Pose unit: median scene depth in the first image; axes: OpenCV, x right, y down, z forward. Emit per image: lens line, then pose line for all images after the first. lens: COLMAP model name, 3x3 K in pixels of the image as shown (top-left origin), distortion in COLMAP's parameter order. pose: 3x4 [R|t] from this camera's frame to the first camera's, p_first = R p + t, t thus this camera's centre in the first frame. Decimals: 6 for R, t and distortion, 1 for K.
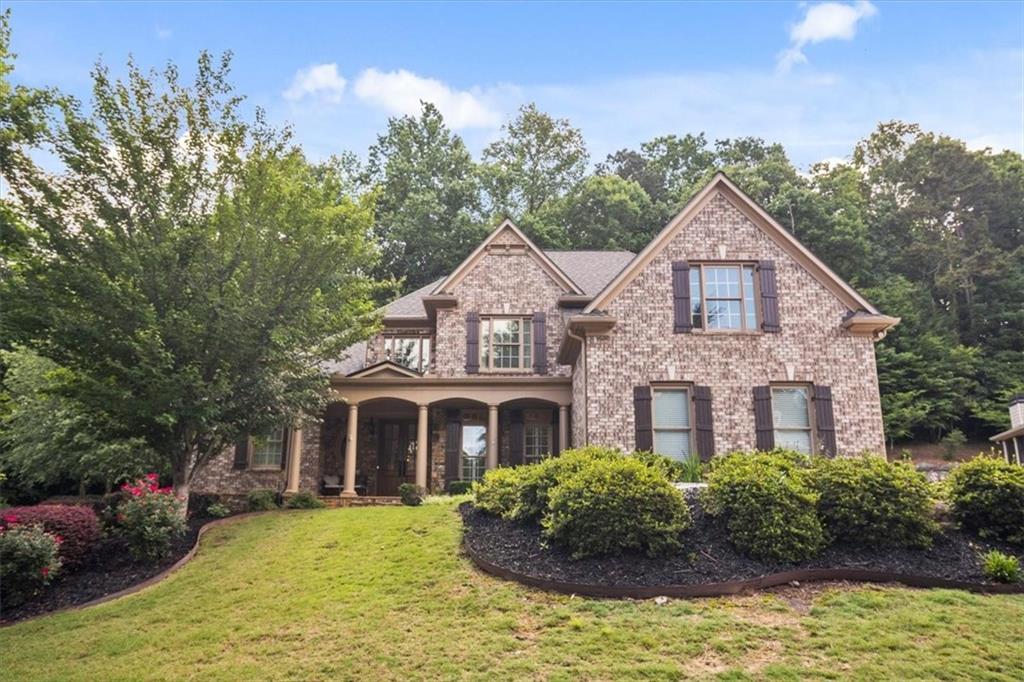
lens RADIAL K [[562.2, 0, 512.2], [0, 562.2, 317.8], [0, 0, 1]] dist [0.000143, -0.002473]
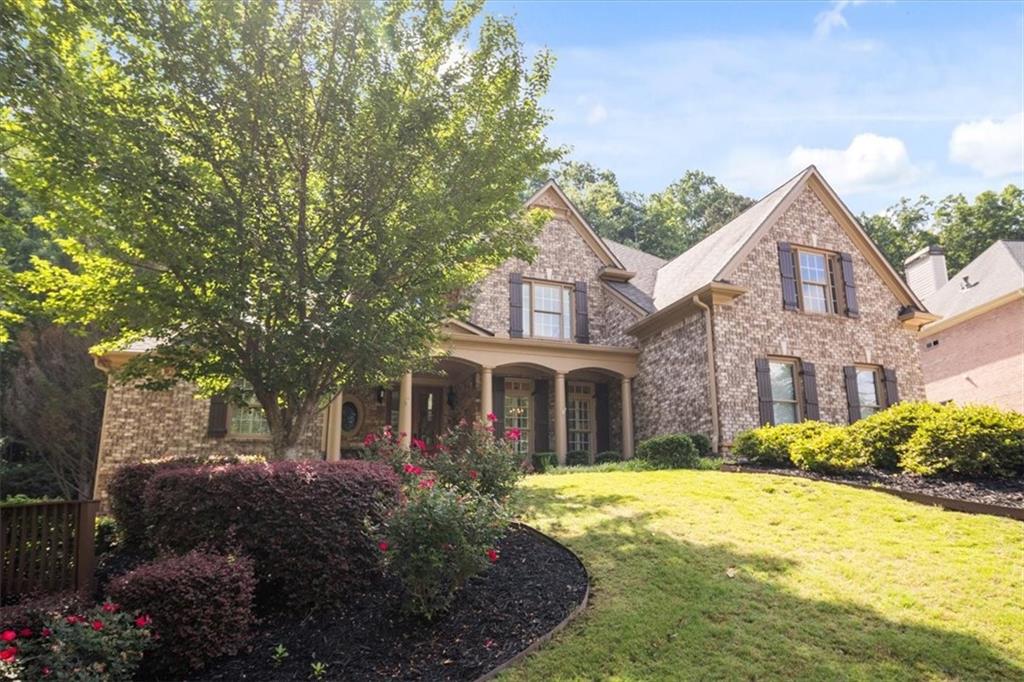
lens RADIAL K [[562.2, 0, 512.2], [0, 562.2, 317.8], [0, 0, 1]] dist [0.000143, -0.002473]
pose [[0.938088, 0.095261, 0.333042, -0.521642], [-0.097594, 0.995178, -0.009758, 0.099871], [-0.332366, -0.023349, 0.942861, 0.191177]]
